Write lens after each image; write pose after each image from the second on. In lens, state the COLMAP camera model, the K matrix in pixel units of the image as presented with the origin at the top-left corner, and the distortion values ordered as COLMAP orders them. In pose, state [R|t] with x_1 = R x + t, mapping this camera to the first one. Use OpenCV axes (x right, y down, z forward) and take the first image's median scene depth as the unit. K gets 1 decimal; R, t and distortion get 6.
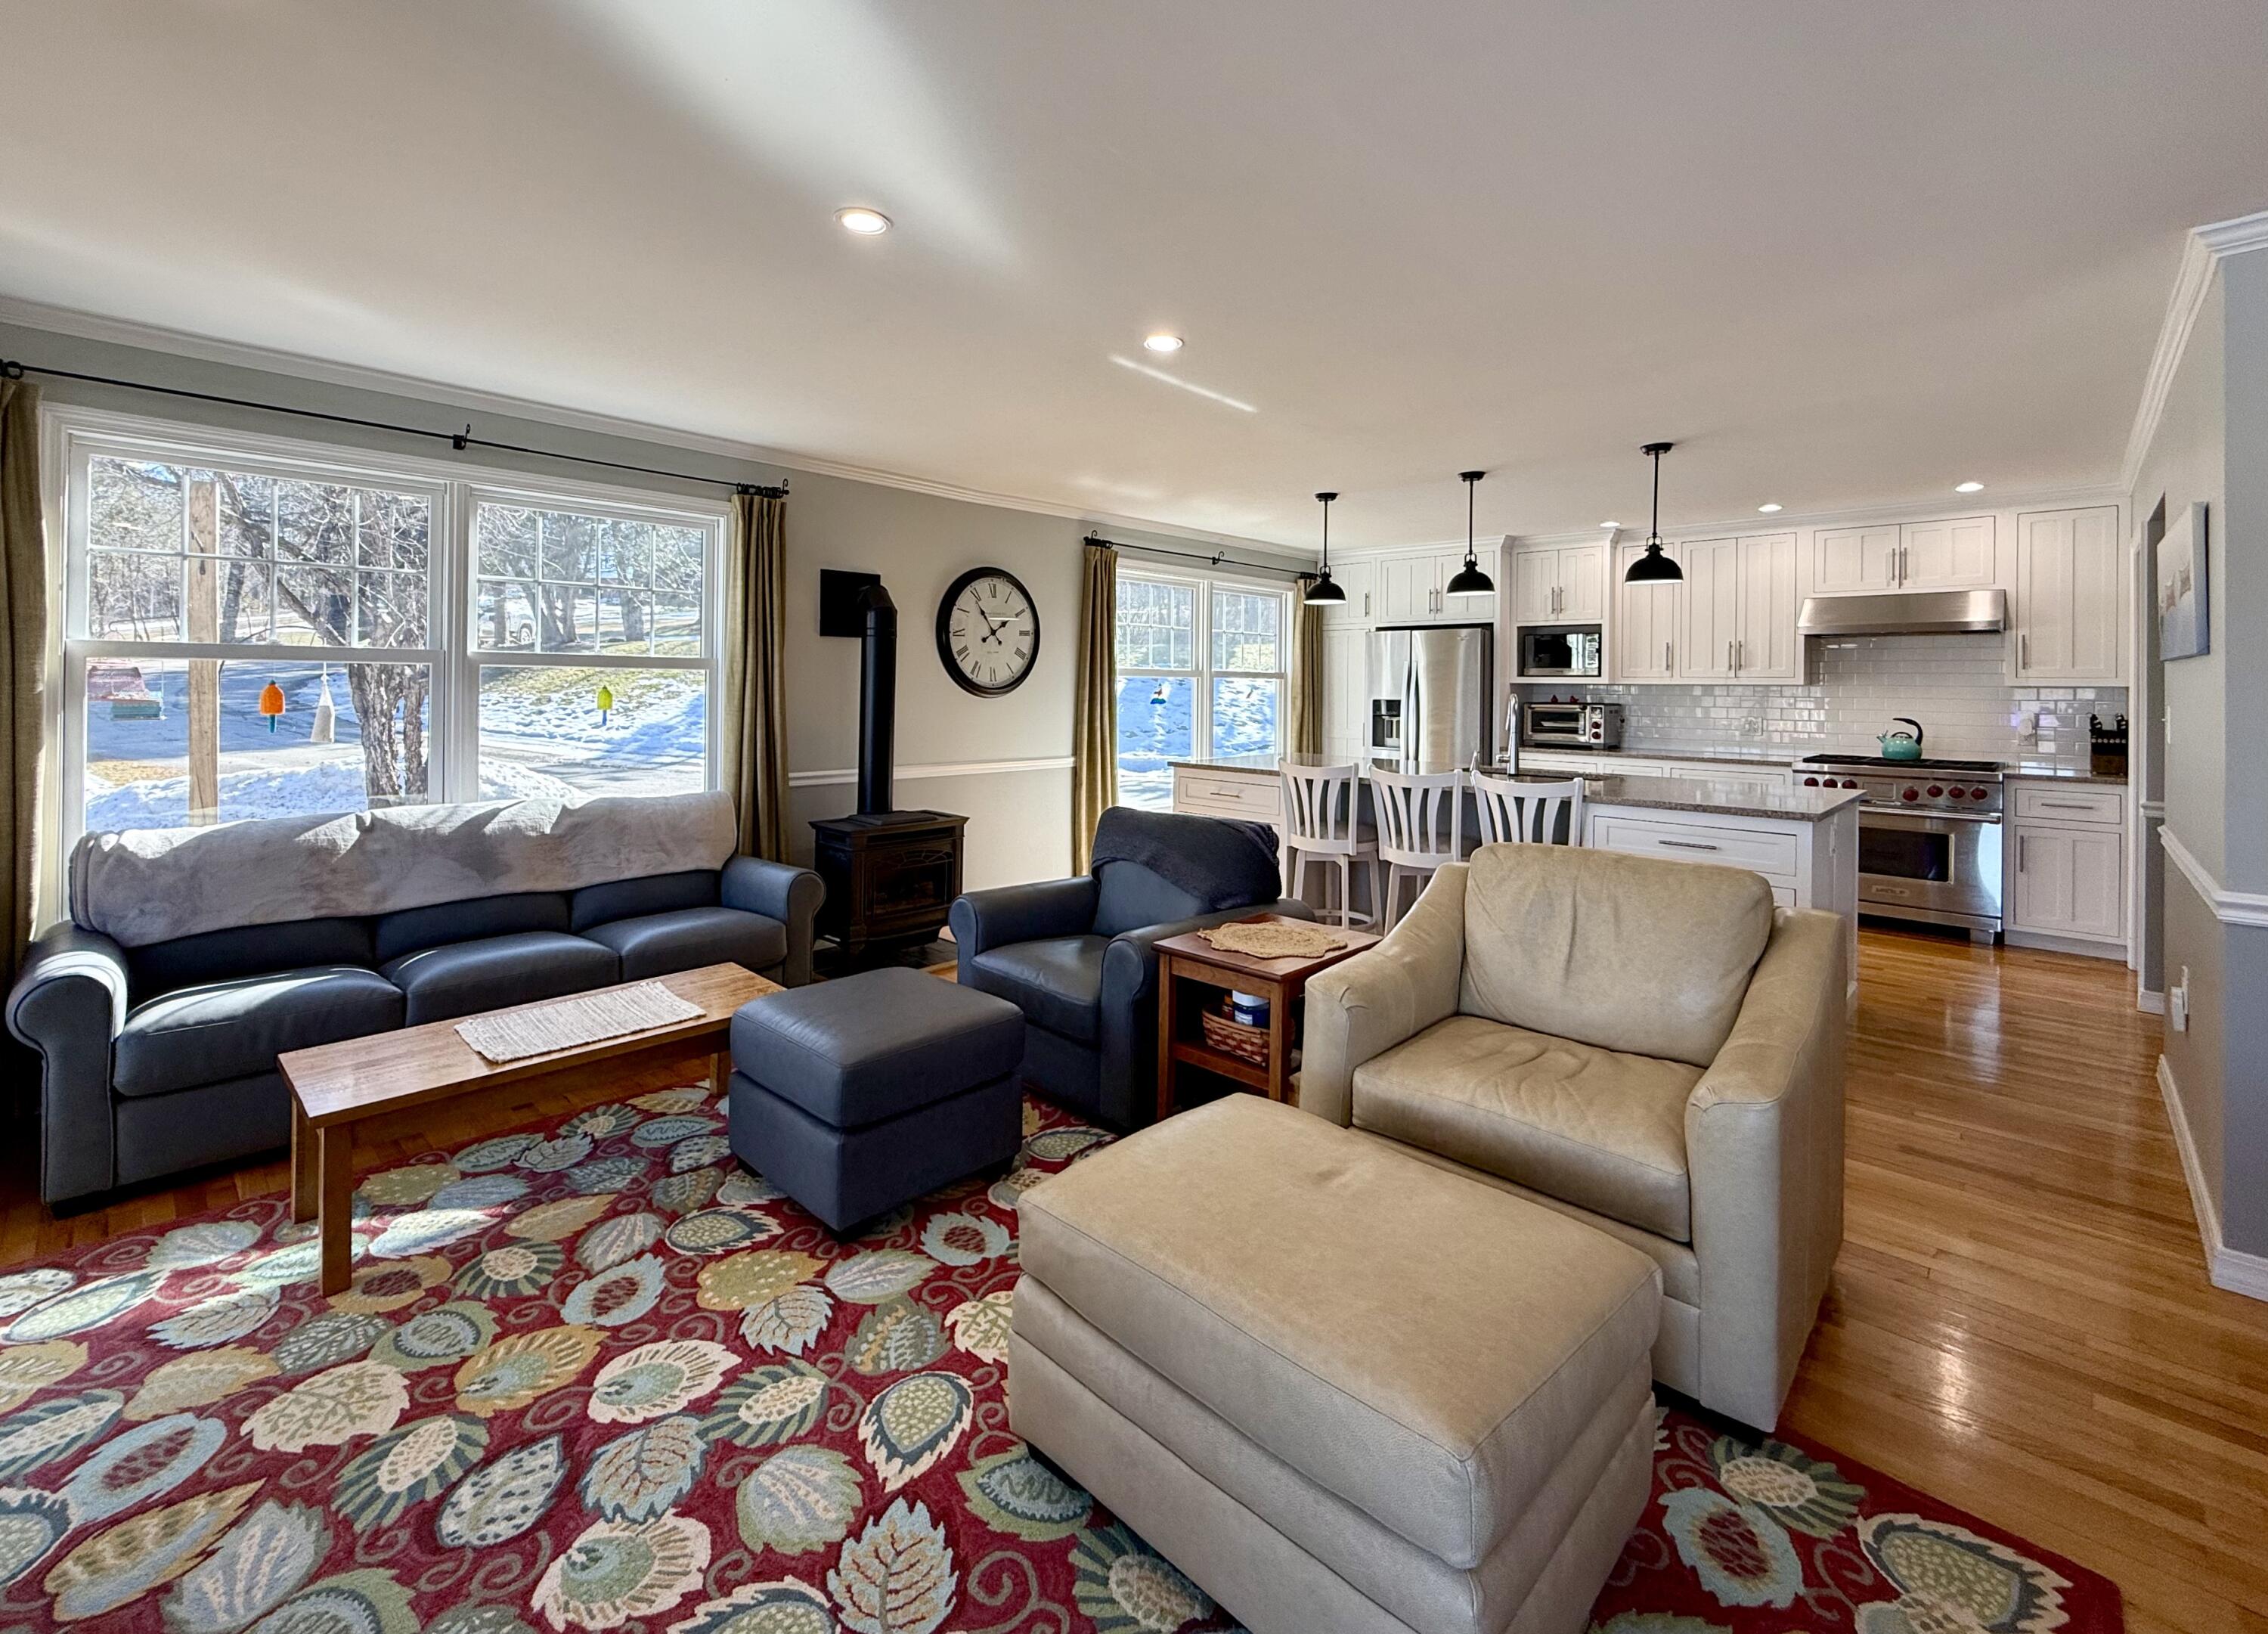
lens RADIAL K [[987.3, 0, 1128.8], [0, 987.3, 679.8], [0, 0, 1]] dist [0.003214, 0.000221]
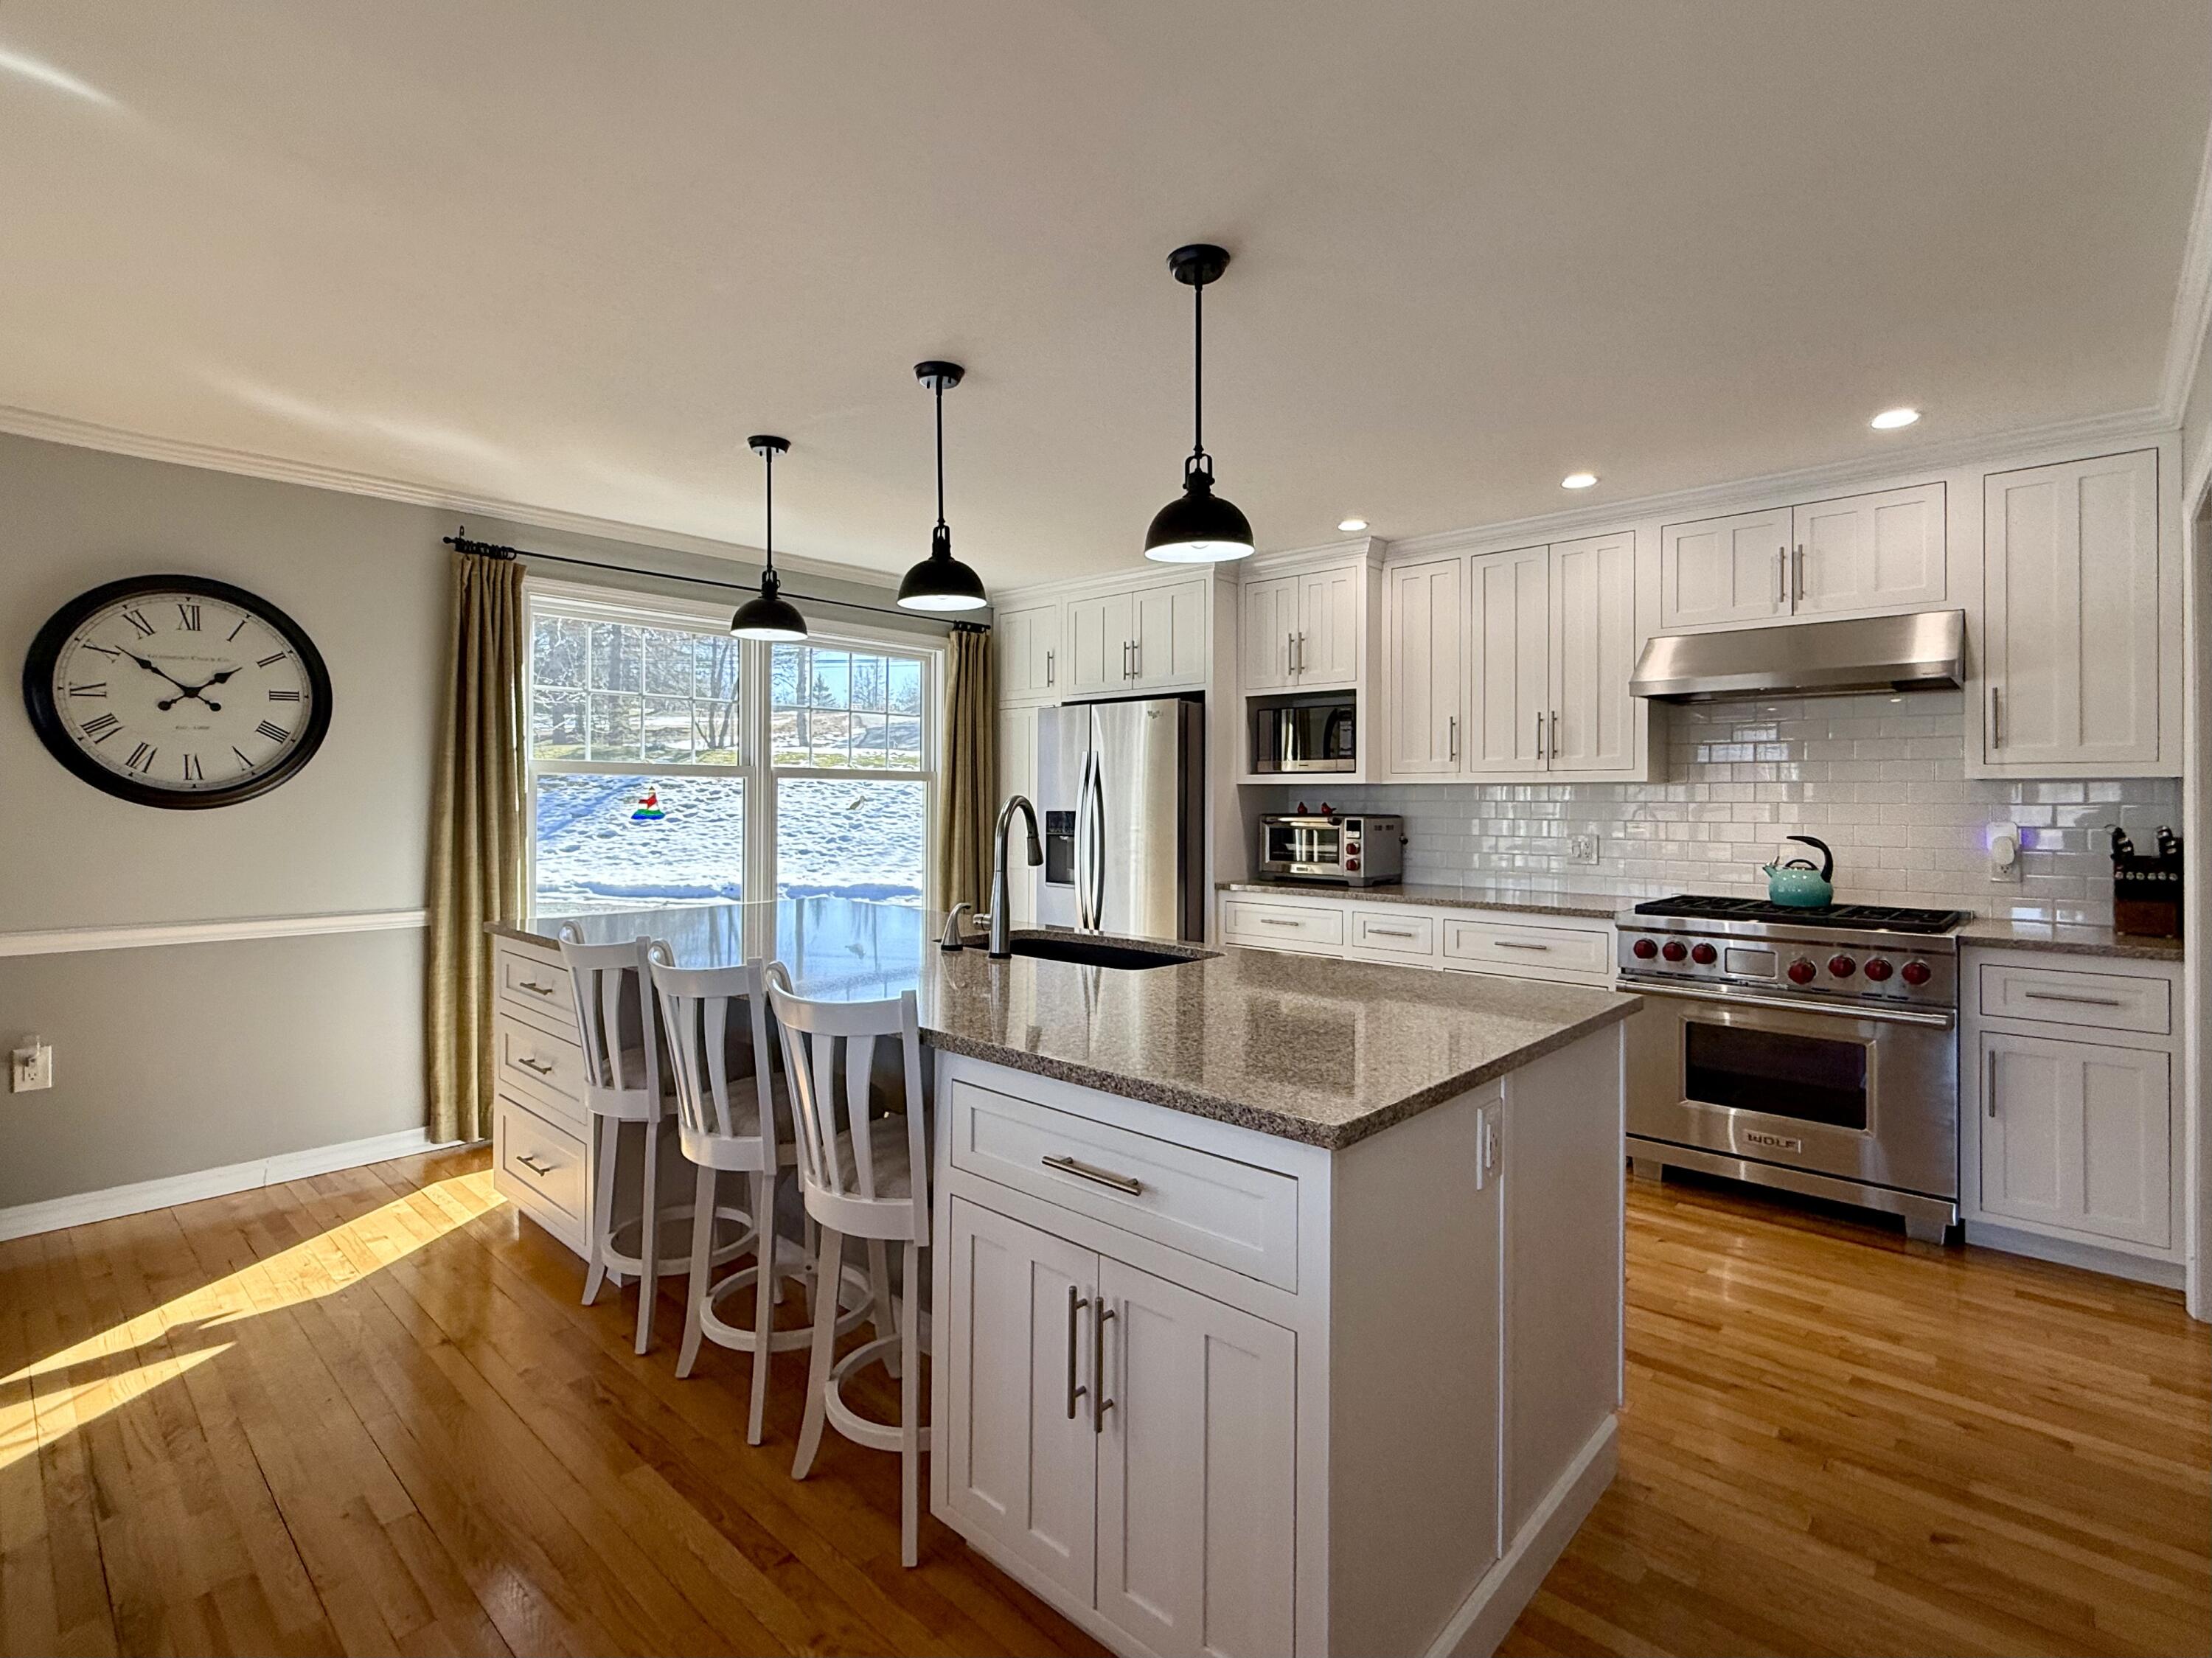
lens RADIAL K [[1074.1, 0, 1115.8], [0, 1074.1, 789.2], [0, 0, 1]] dist [0.000902, 0.001334]
pose [[0.999744, -0.004867, 0.022109, 0.364440], [0.005011, 0.999967, -0.006445, 0.013255], [-0.022077, 0.006554, 0.999735, 0.373748]]
